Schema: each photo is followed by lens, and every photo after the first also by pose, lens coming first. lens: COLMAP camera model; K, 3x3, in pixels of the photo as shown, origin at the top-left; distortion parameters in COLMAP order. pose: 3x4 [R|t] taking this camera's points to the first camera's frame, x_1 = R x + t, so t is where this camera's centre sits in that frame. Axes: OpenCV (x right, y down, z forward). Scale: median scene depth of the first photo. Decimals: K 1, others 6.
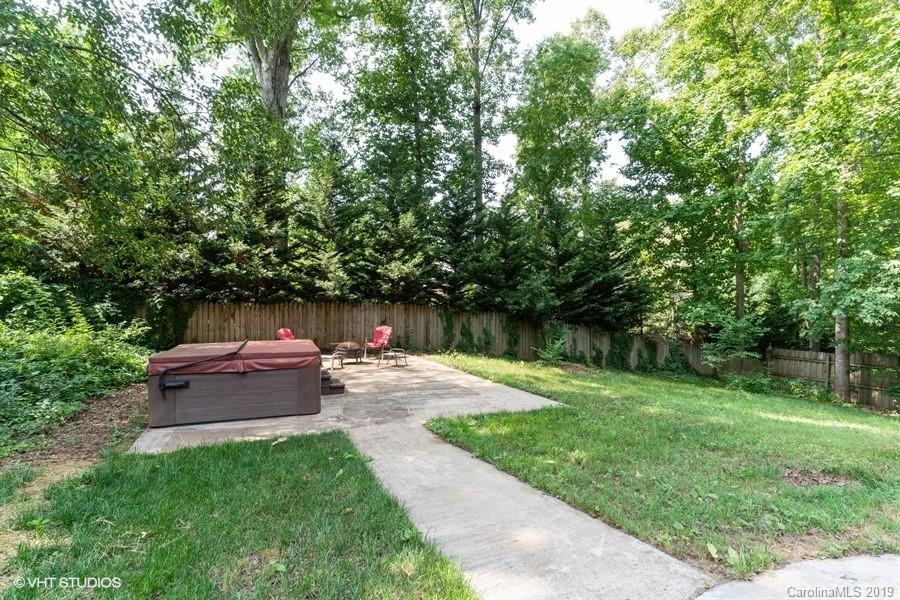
lens RADIAL K [[458.6, 0, 448.1], [0, 458.6, 302.8], [0, 0, 1]] dist [-0.007535, 0.000487]
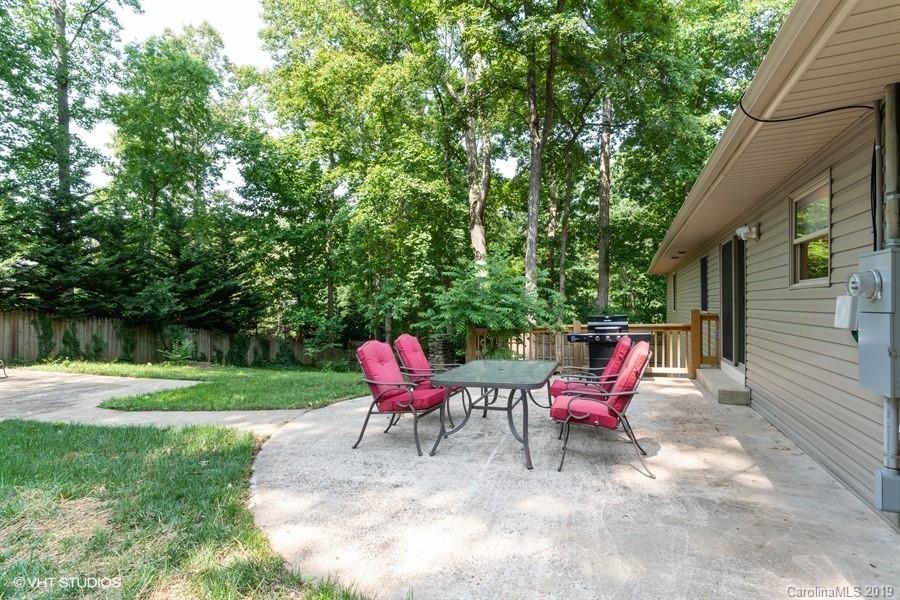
lens RADIAL K [[458.6, 0, 448.1], [0, 458.6, 302.8], [0, 0, 1]] dist [-0.007535, 0.000487]
pose [[0.688755, 0.003756, 0.724984, -0.084338], [0.007216, 0.999902, -0.012035, 0.003995], [-0.724958, 0.013520, 0.688660, -0.152585]]
